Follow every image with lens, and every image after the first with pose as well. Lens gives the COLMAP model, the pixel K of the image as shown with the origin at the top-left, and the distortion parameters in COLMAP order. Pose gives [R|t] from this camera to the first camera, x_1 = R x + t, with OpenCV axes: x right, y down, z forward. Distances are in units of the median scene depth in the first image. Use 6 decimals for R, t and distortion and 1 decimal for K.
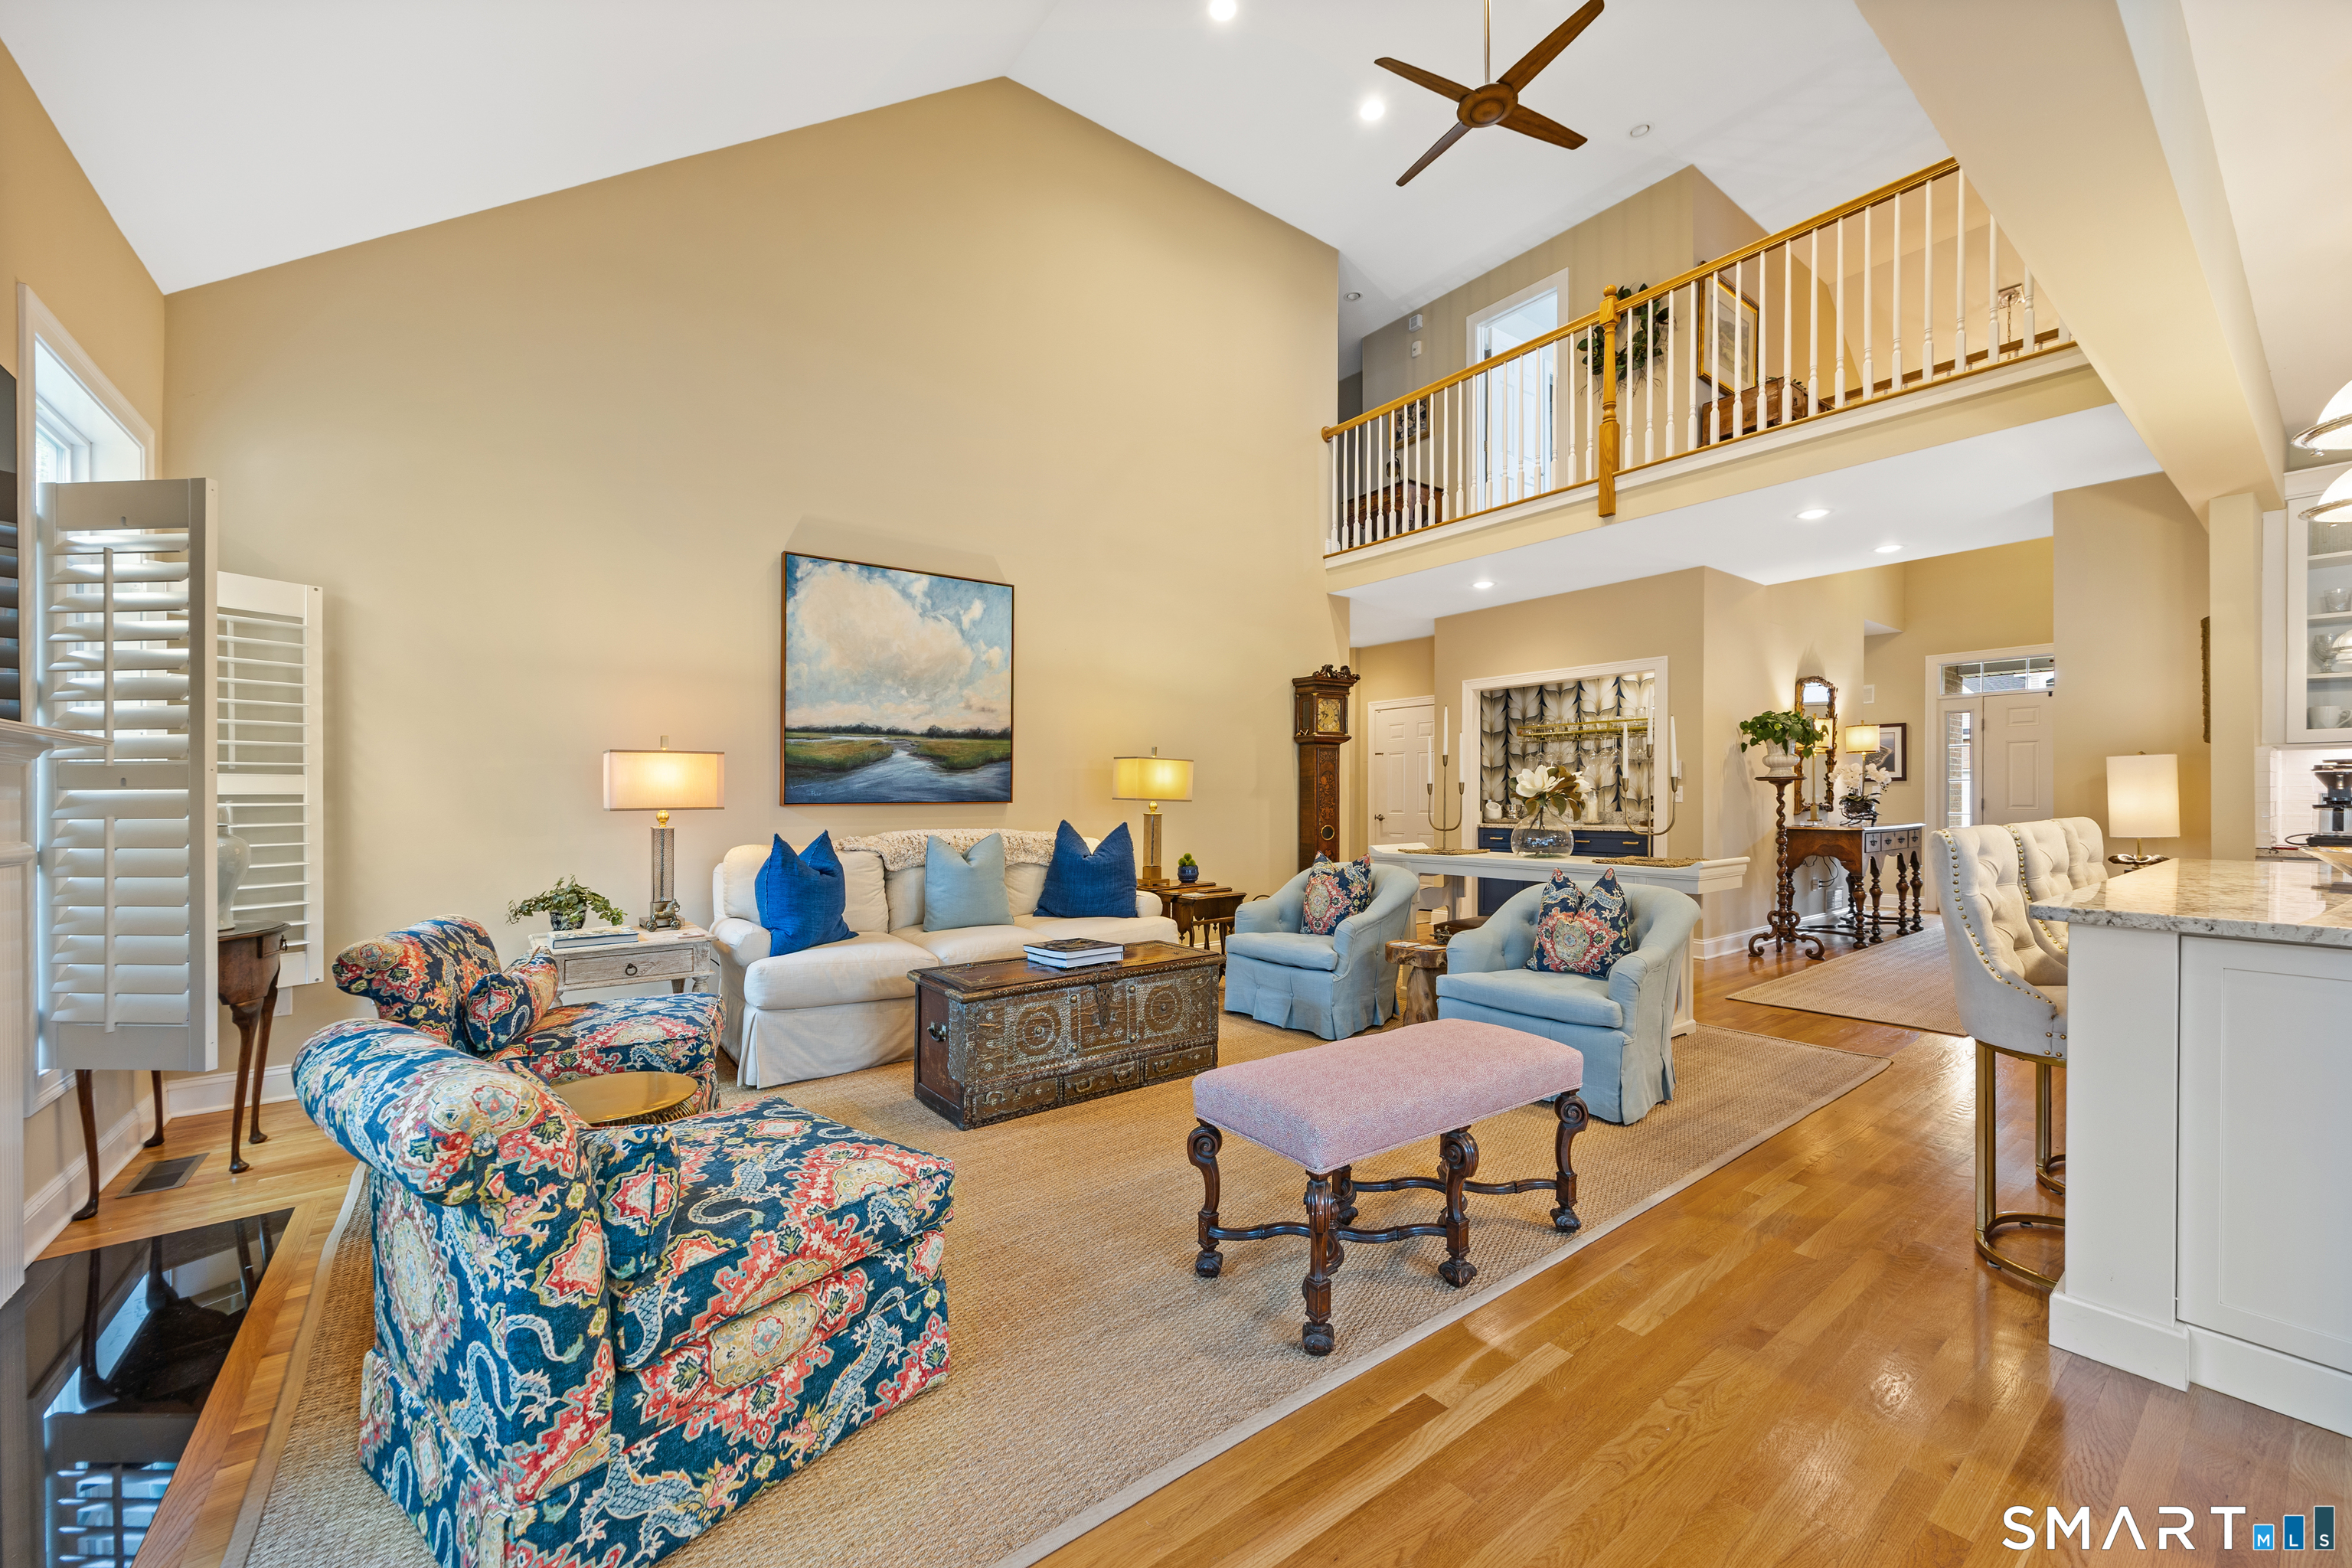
lens RADIAL K [[929.2, 0, 1191.5], [0, 929.2, 781.7], [0, 0, 1]] dist [-0.001955, -0.002024]
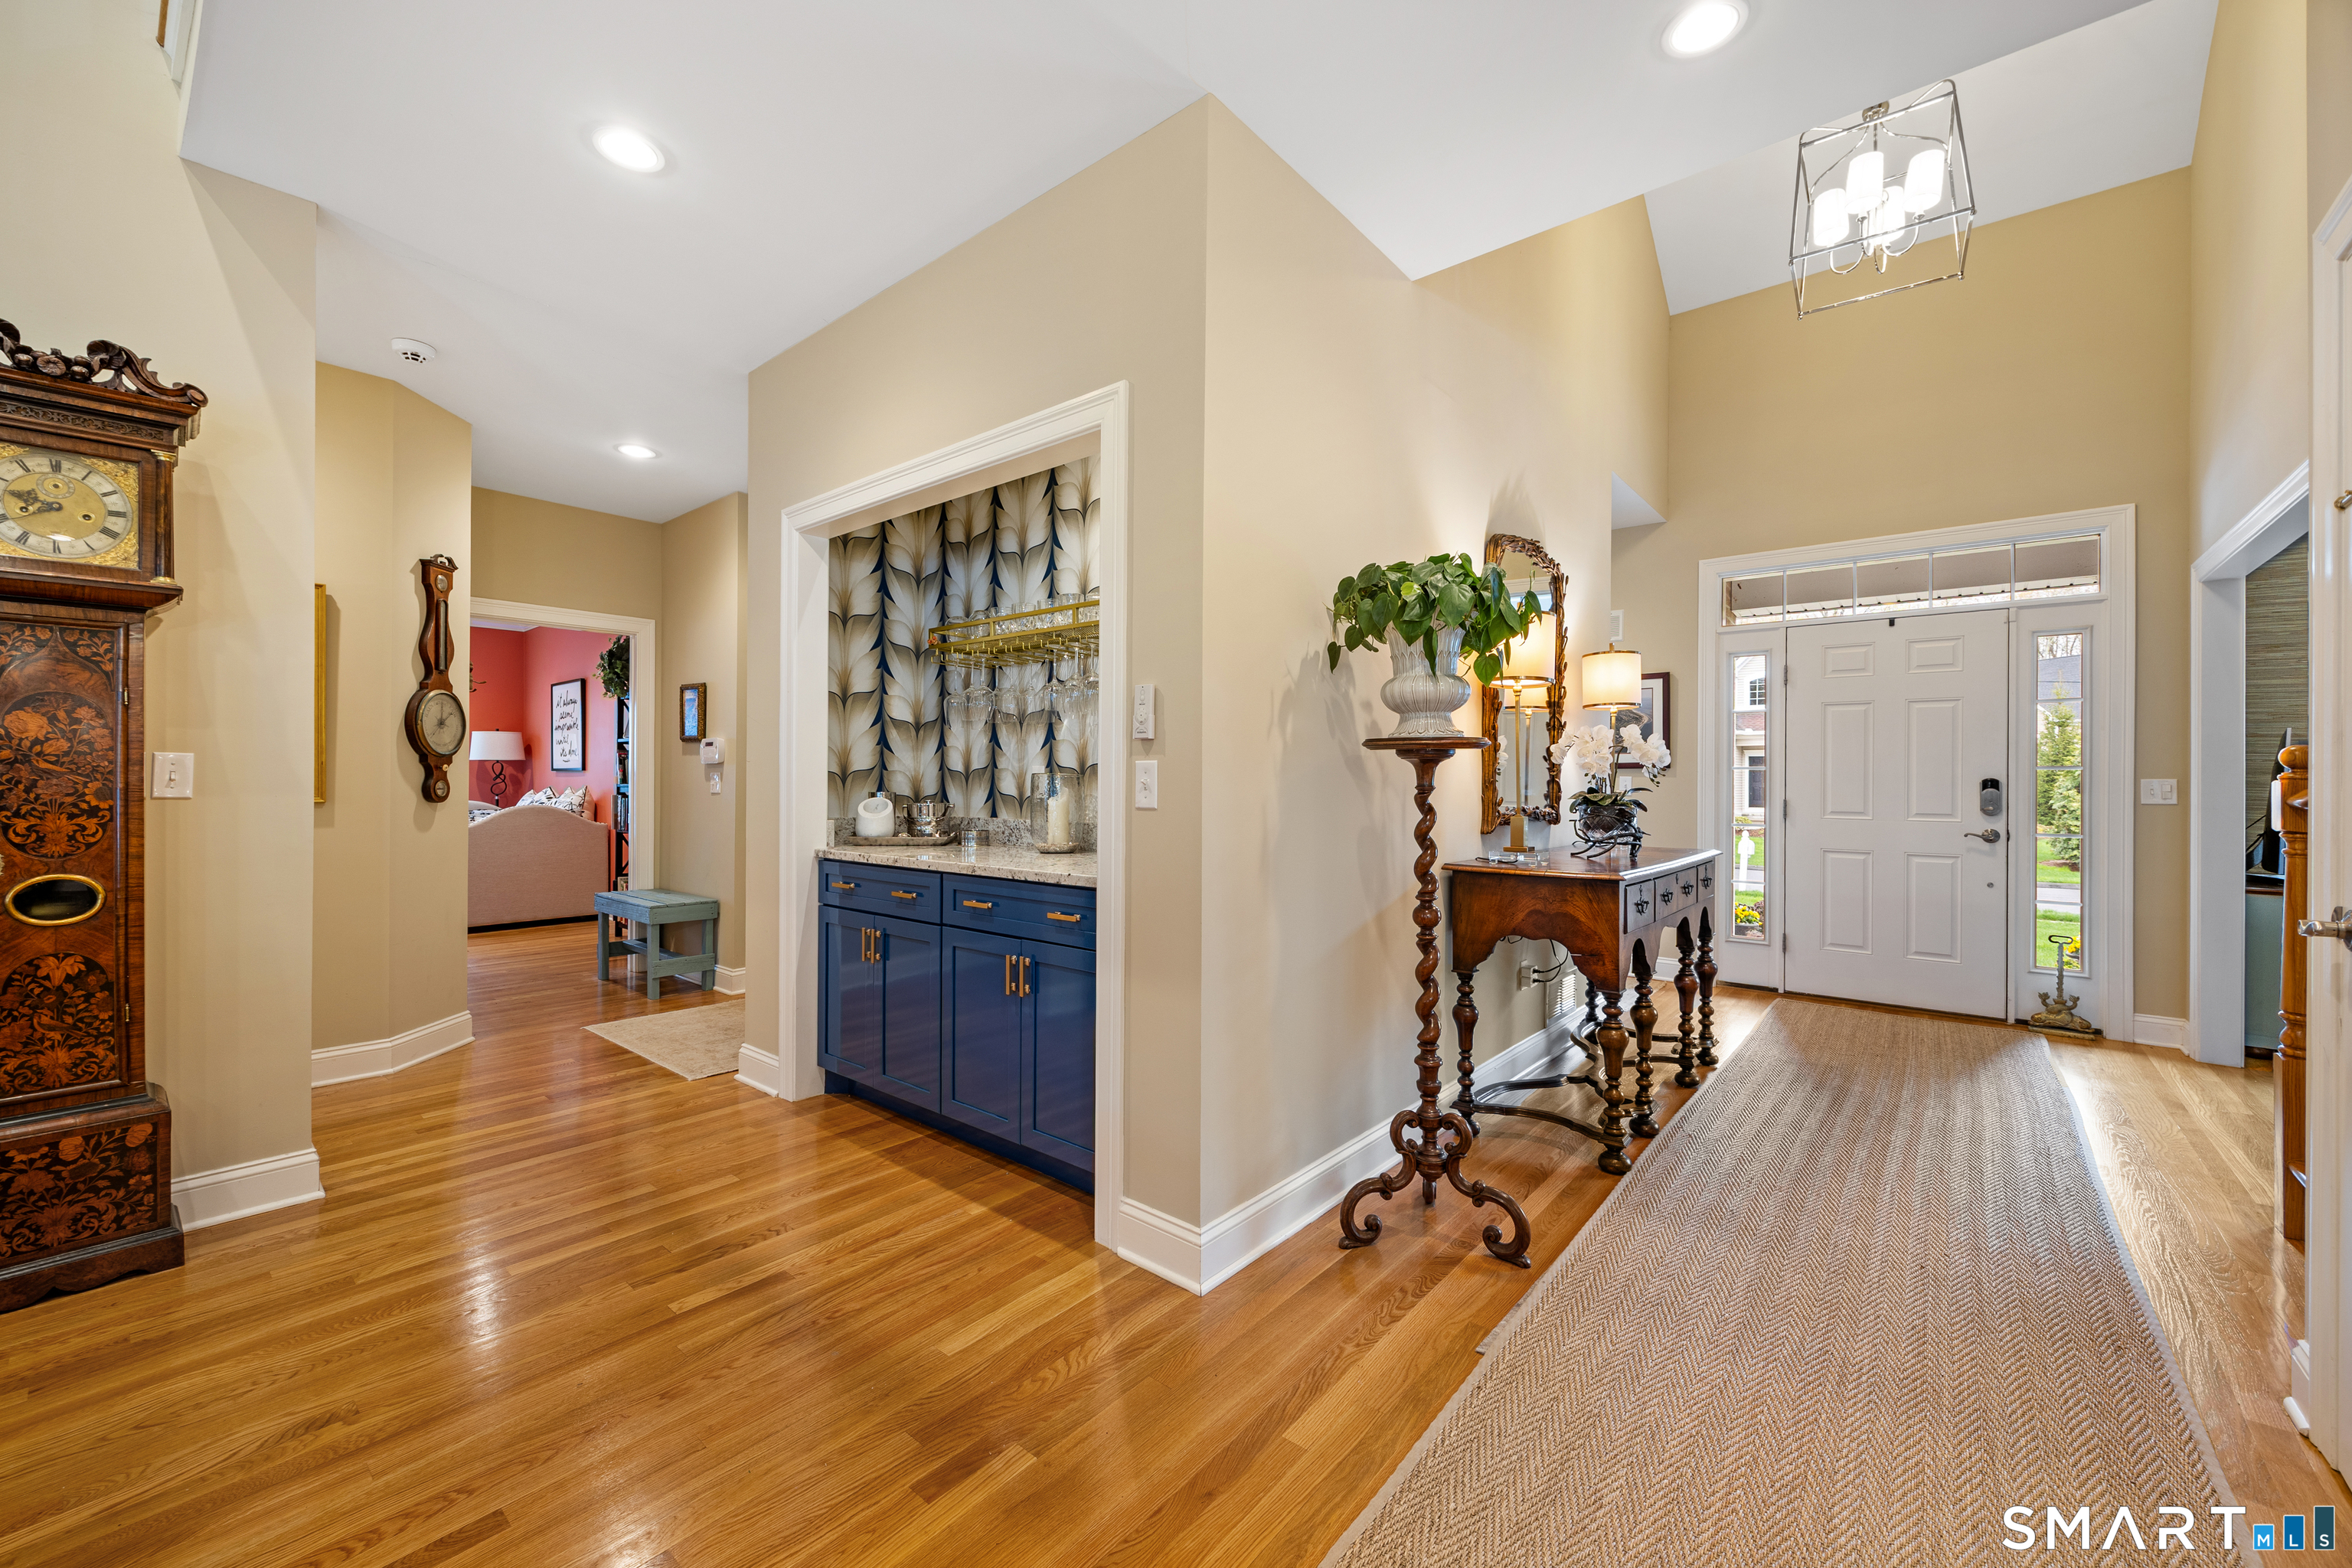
lens RADIAL K [[929.2, 0, 1179.3], [0, 929.2, 790.7], [0, 0, 1]] dist [-0.001955, -0.002024]
pose [[0.977549, 0.011066, 0.210420, 0.608620], [-0.016042, 0.999630, 0.021958, 0.011349], [-0.210099, -0.024841, 0.977365, 0.872081]]
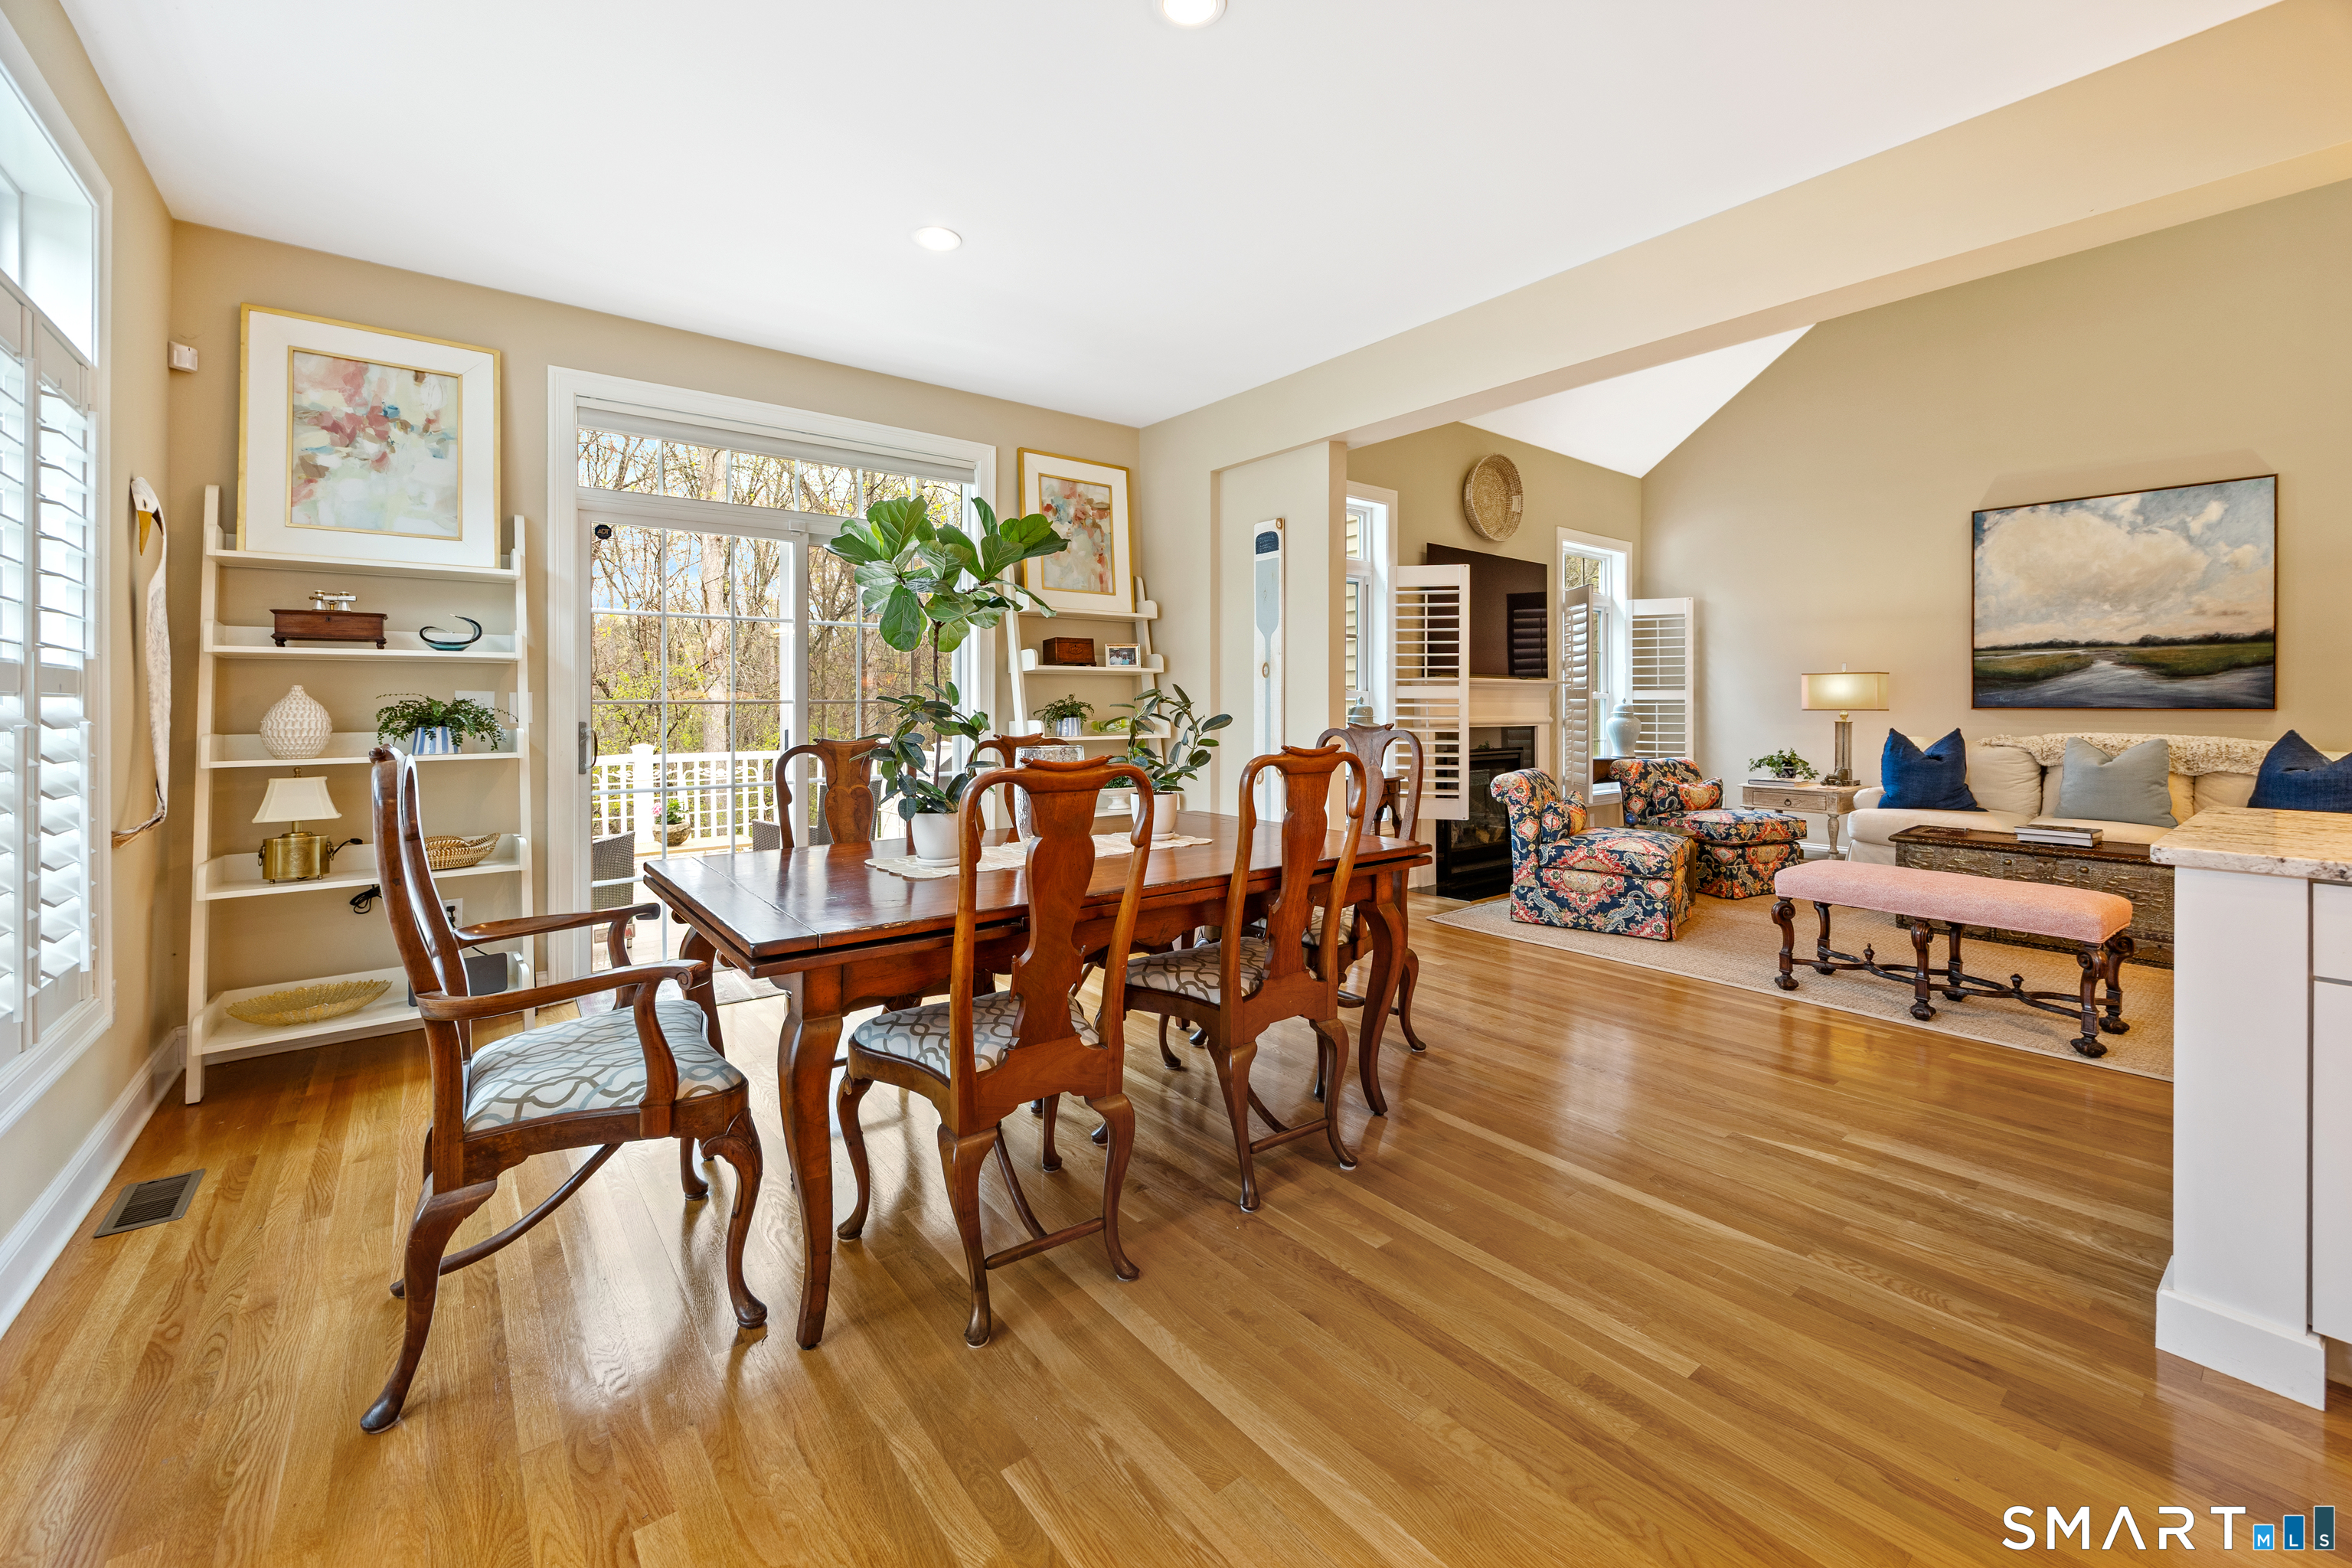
lens RADIAL K [[929.2, 0, 1165.7], [0, 929.2, 696.2], [0, 0, 1]] dist [-0.001955, -0.002024]
pose [[-0.010696, 0.001198, -0.999942, 0.797326], [0.015360, 0.999882, 0.001034, -0.009337], [0.999825, -0.015348, -0.010713, -0.102108]]
